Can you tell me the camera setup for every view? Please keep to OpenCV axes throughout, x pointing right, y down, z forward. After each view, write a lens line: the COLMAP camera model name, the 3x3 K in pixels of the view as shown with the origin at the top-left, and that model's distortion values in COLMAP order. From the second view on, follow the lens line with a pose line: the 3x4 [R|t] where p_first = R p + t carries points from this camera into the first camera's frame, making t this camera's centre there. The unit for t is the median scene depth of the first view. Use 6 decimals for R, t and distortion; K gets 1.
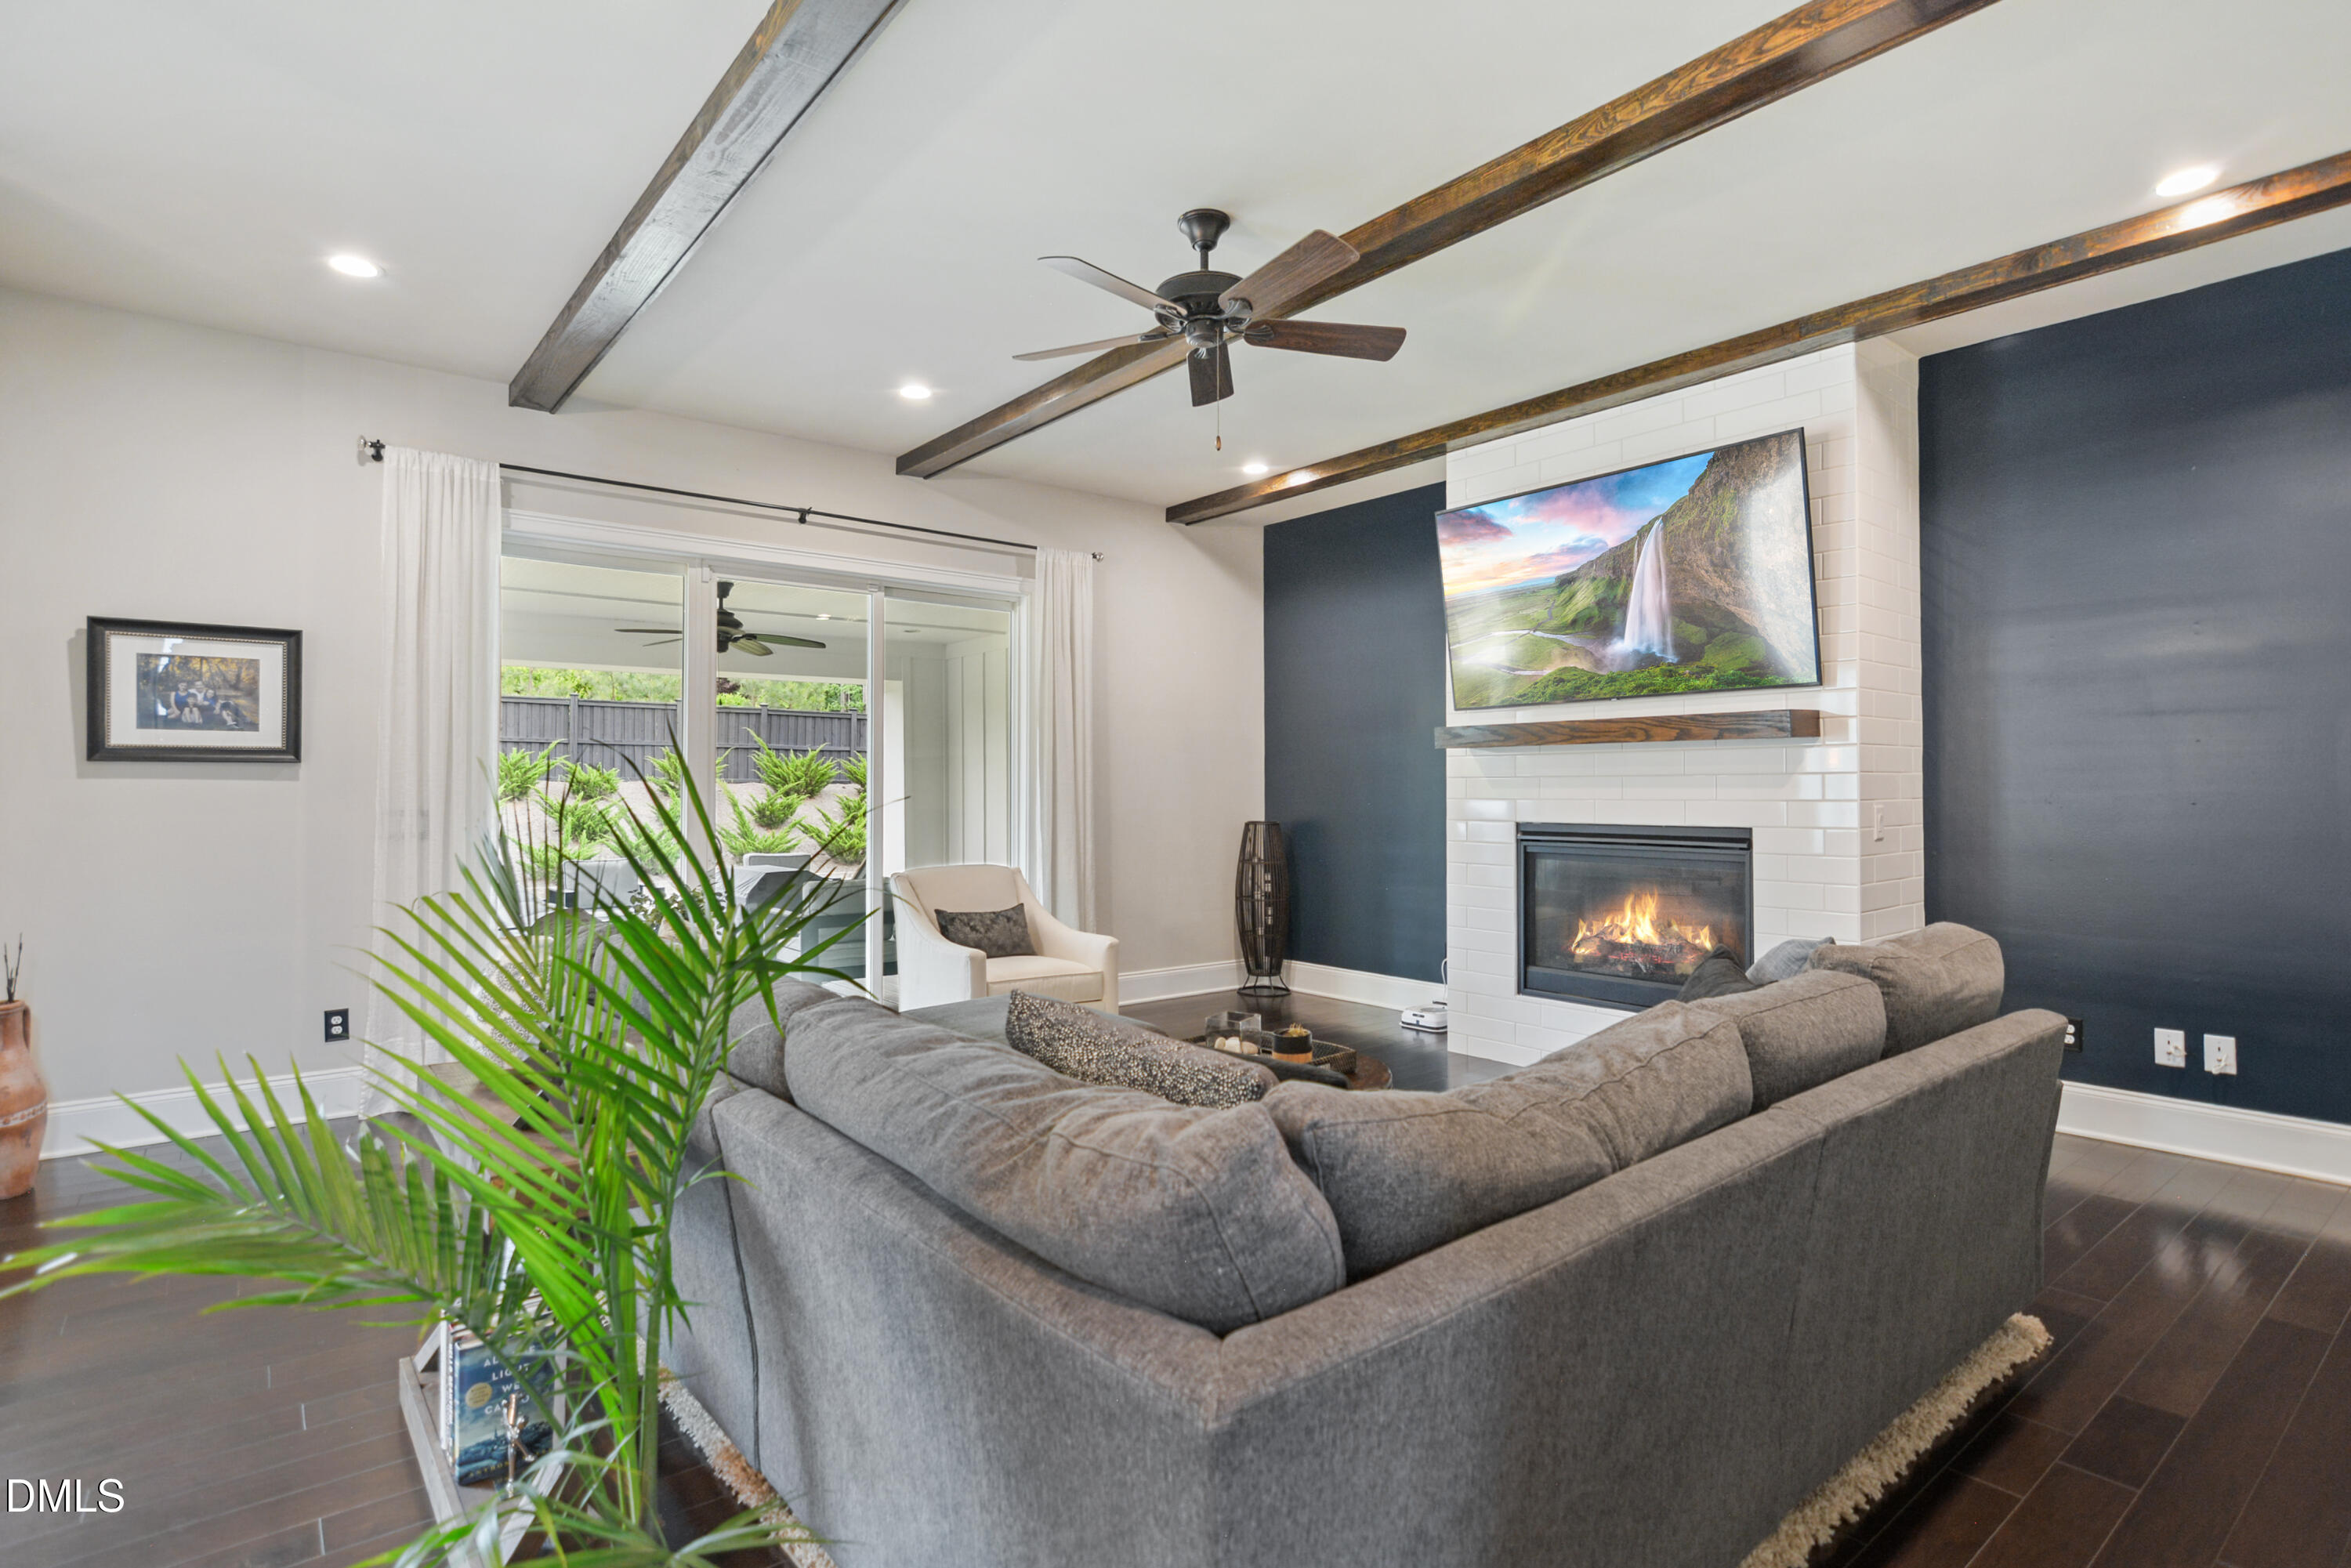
lens RADIAL K [[1140.2, 0, 1169.5], [0, 1140.2, 794.2], [0, 0, 1]] dist [-0.001986, 0.000079]
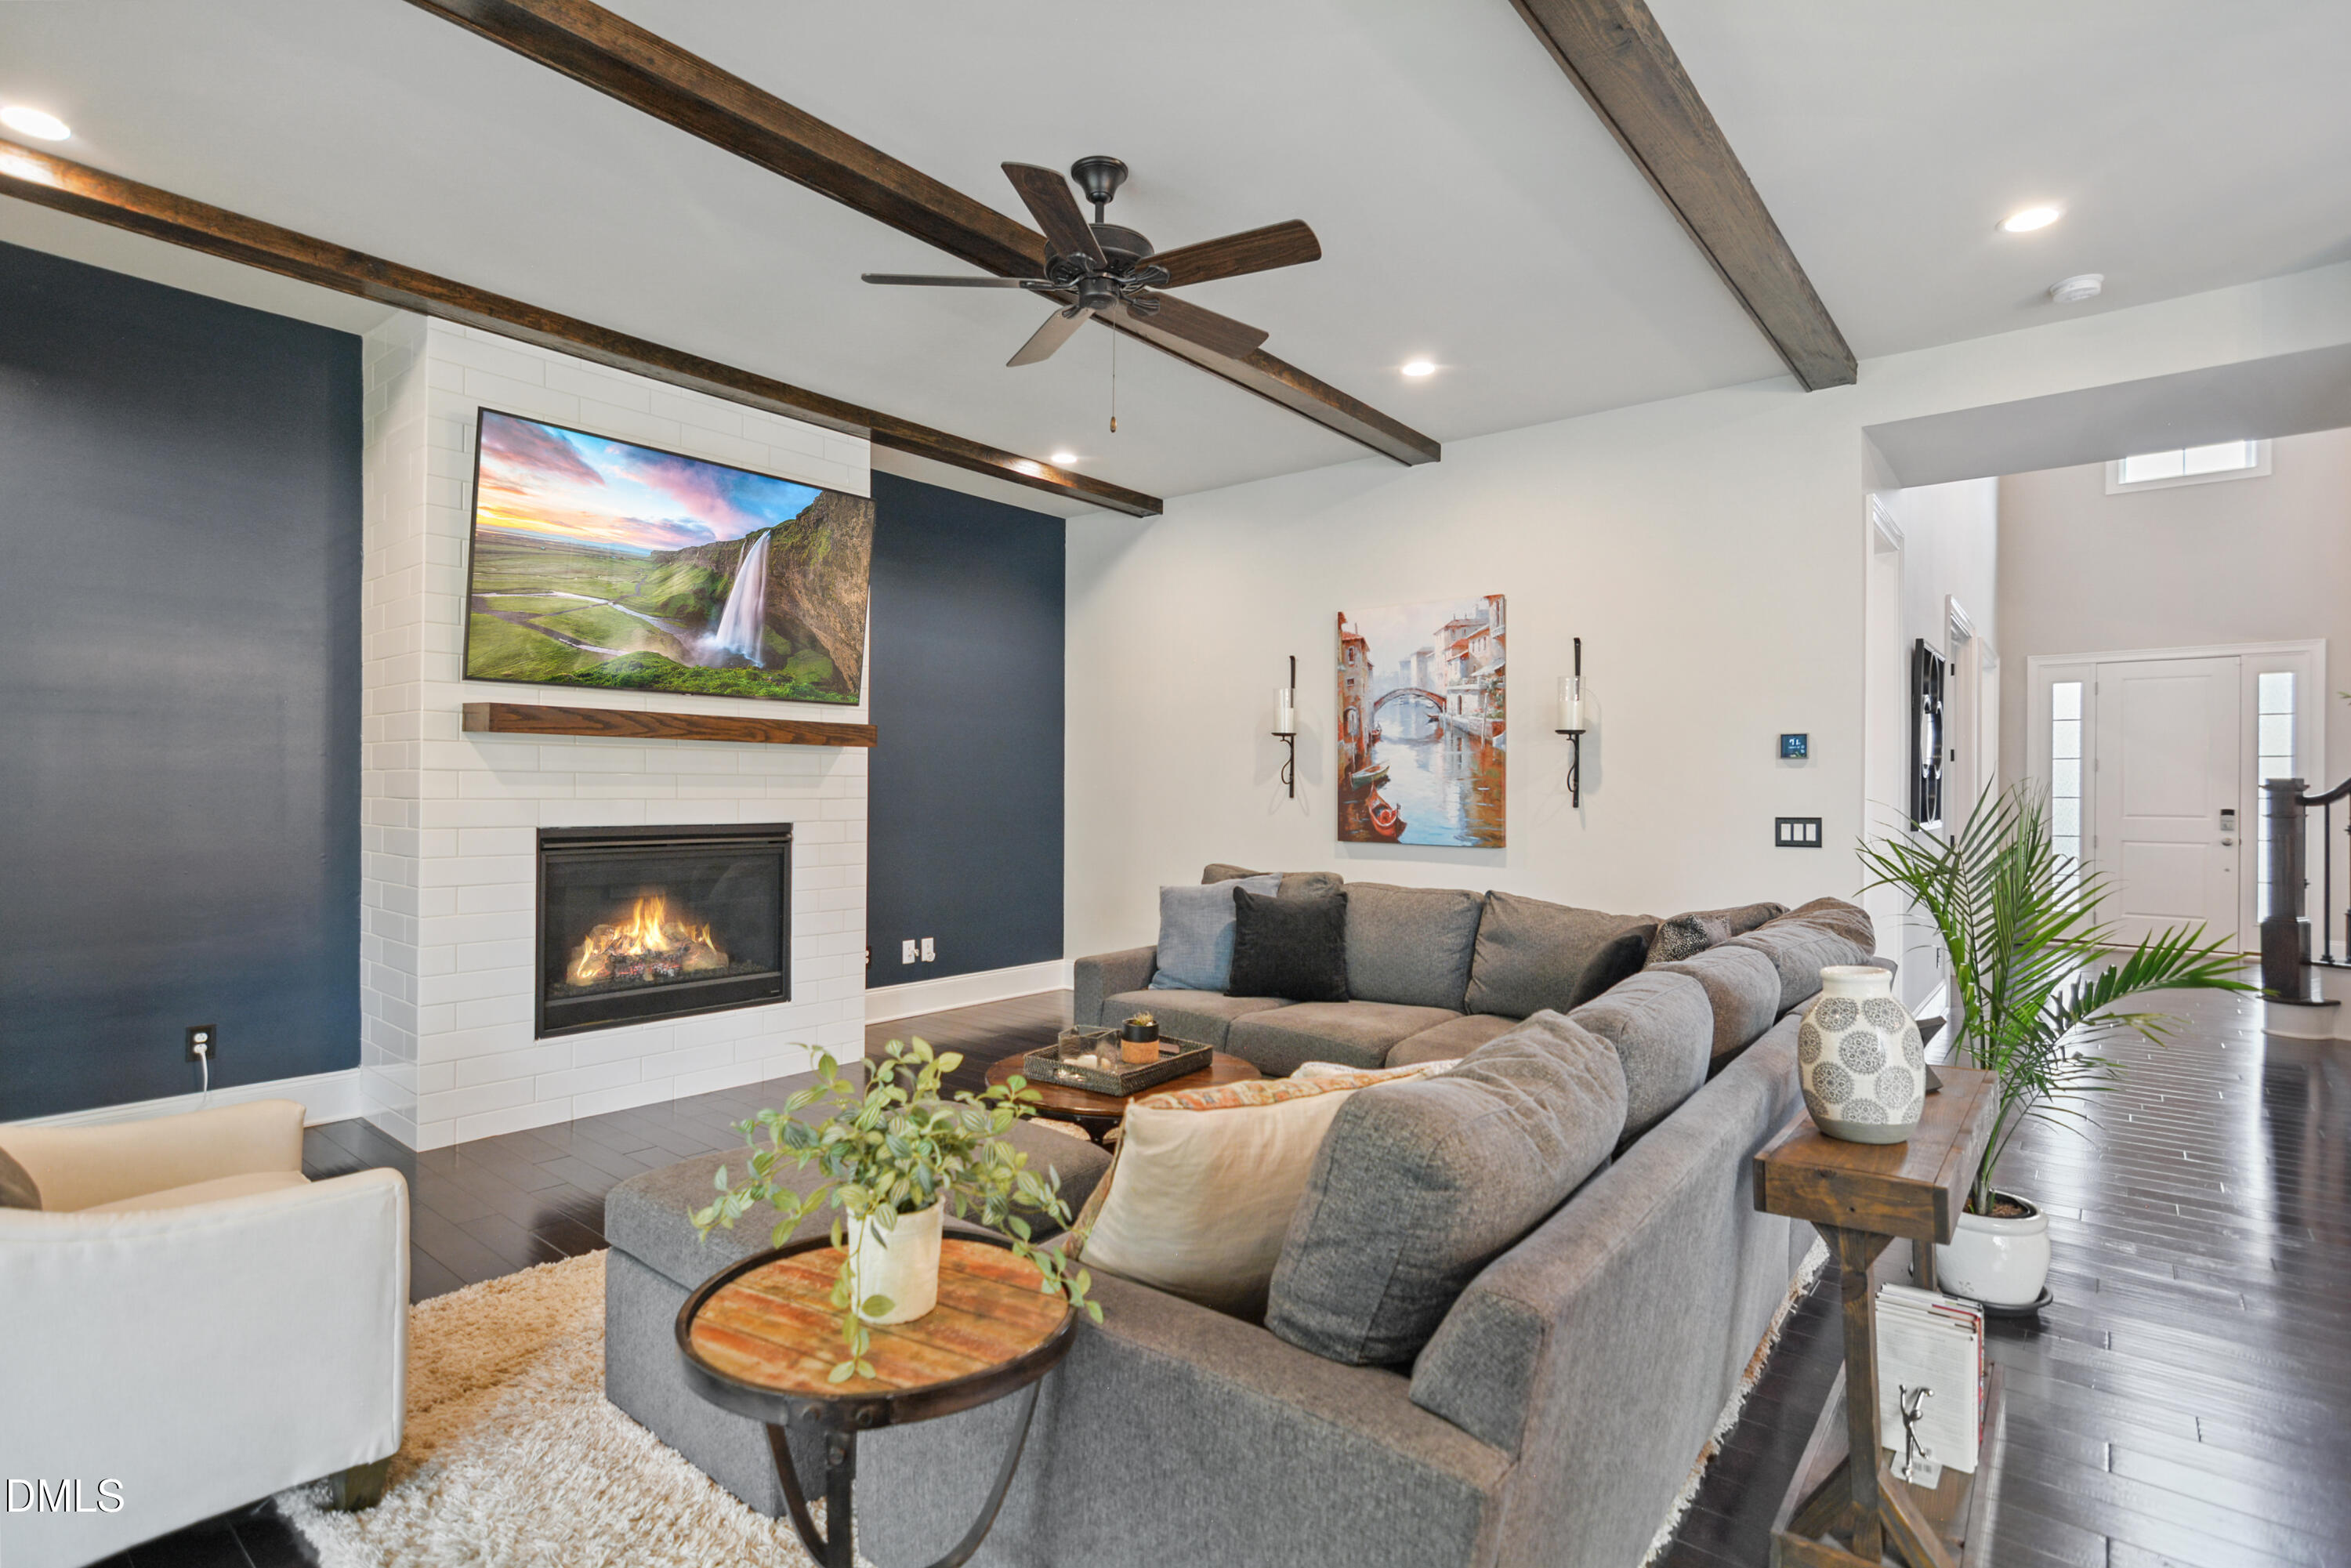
lens RADIAL K [[1140.2, 0, 1188.1], [0, 1140.2, 770.5], [0, 0, 1]] dist [-0.001986, 0.000079]
pose [[-0.207199, 0.015413, 0.978177, -0.635658], [-0.001117, 0.999872, -0.015991, -0.004469], [-0.978298, -0.004406, -0.207156, 0.794043]]
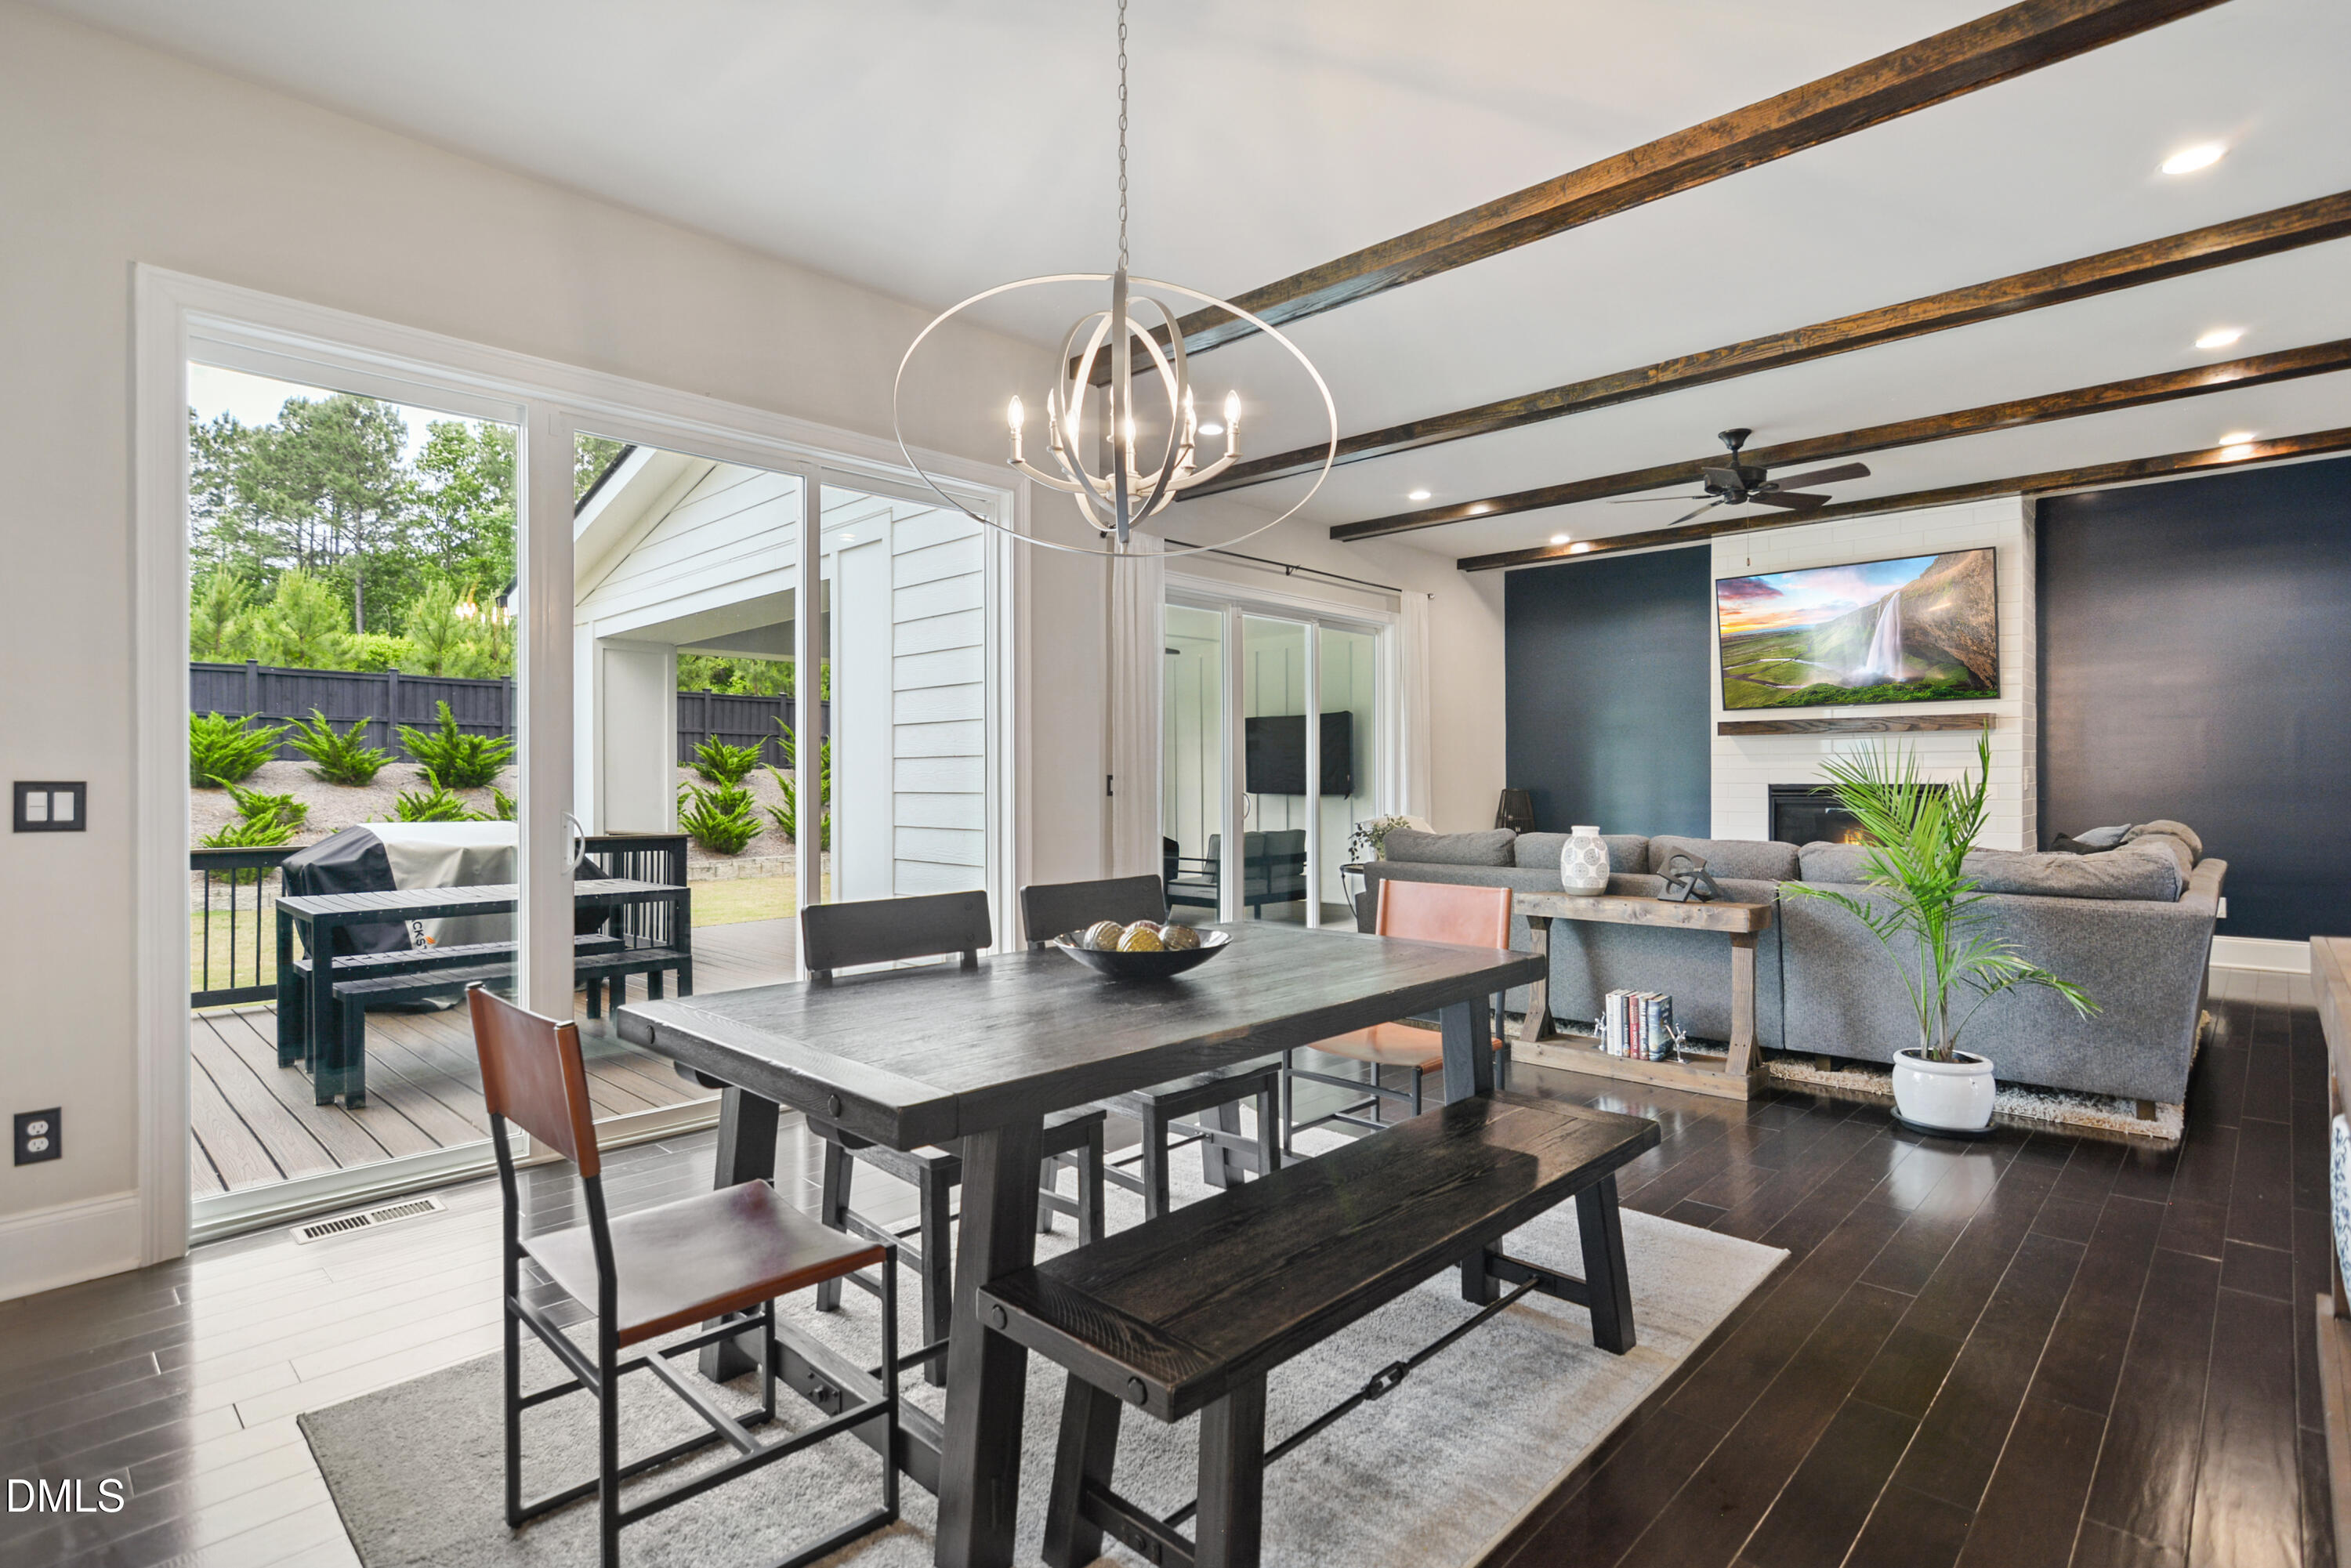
lens RADIAL K [[1140.2, 0, 1188.8], [0, 1140.2, 774.3], [0, 0, 1]] dist [-0.001986, 0.000079]
pose [[0.987095, -0.009600, 0.159848, -0.766840], [0.010343, 0.999939, -0.003817, 0.008836], [-0.159802, 0.005421, 0.987134, -0.399697]]
